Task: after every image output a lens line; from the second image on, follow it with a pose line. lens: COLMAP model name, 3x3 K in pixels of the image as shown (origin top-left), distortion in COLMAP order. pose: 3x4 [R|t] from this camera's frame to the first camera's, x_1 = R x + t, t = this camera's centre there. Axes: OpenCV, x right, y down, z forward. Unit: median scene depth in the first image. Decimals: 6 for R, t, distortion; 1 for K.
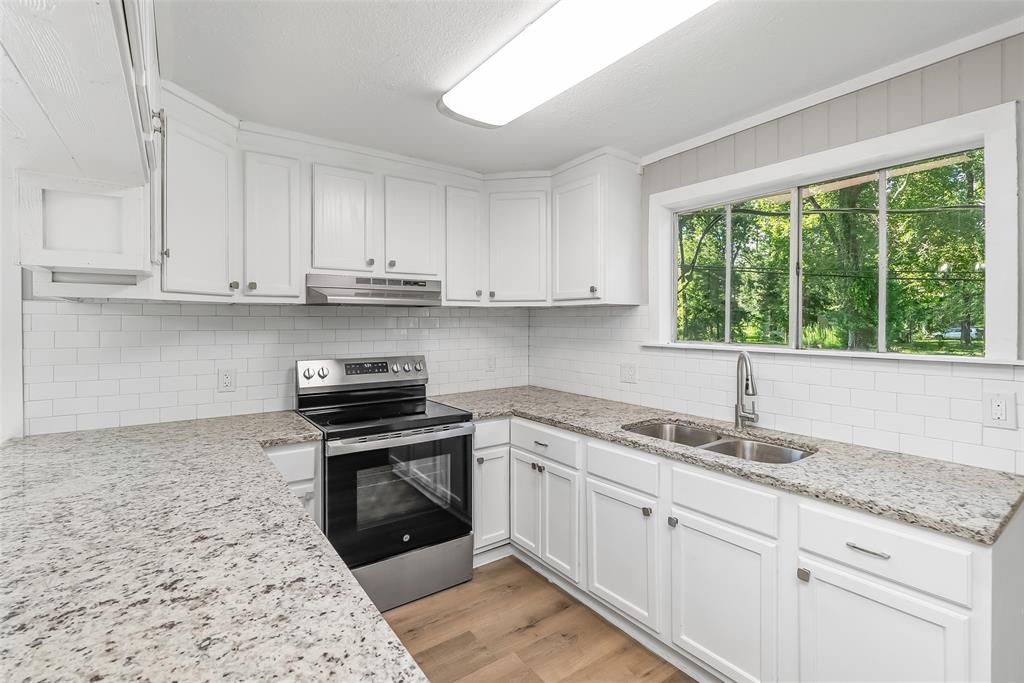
lens RADIAL K [[471.4, 0, 507.1], [0, 471.4, 321.0], [0, 0, 1]] dist [-0.006273, -0.000068]
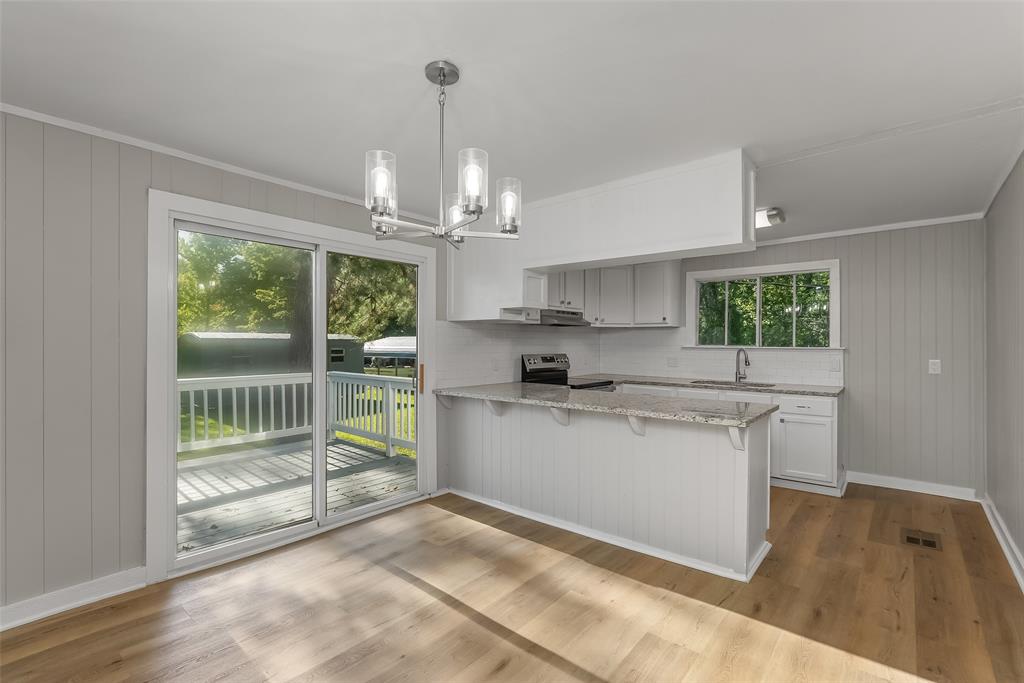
lens RADIAL K [[471.4, 0, 513.0], [0, 471.4, 341.3], [0, 0, 1]] dist [-0.006273, -0.000068]
pose [[0.965678, 0.006400, 0.259662, -1.969943], [-0.006121, 0.999979, -0.001883, 0.073157], [-0.259669, 0.000229, 0.965698, -1.566340]]
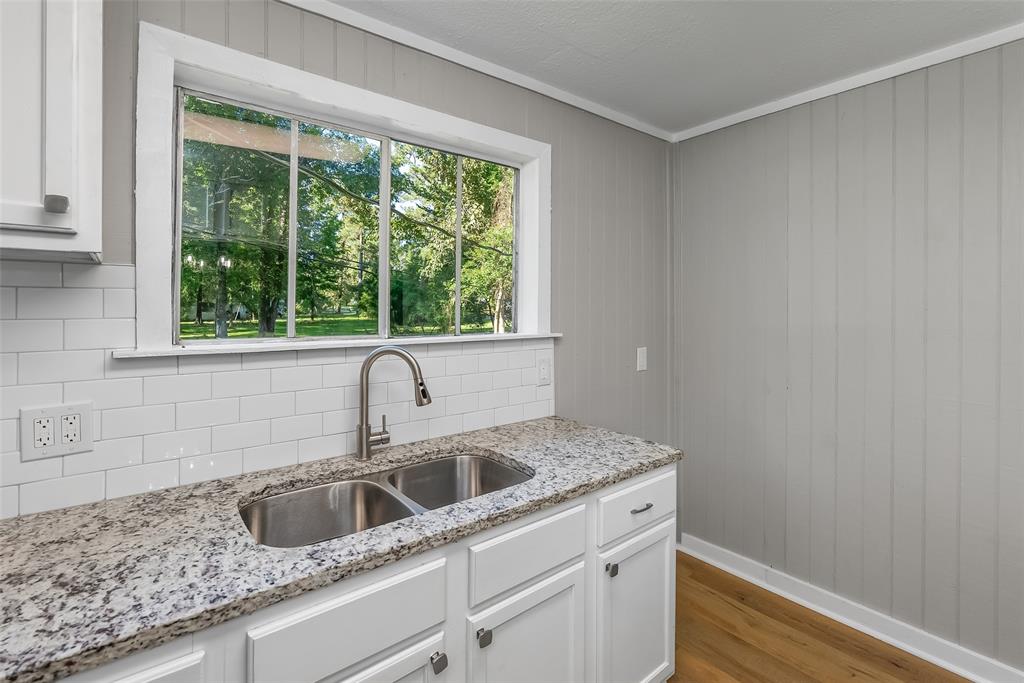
lens RADIAL K [[471.4, 0, 493.0], [0, 471.4, 311.7], [0, 0, 1]] dist [-0.006273, -0.000068]
pose [[-0.041547, -0.003324, 0.999131, -0.345034], [-0.000617, 0.999994, 0.003301, 0.016528], [-0.999136, -0.000480, -0.041549, 1.449135]]
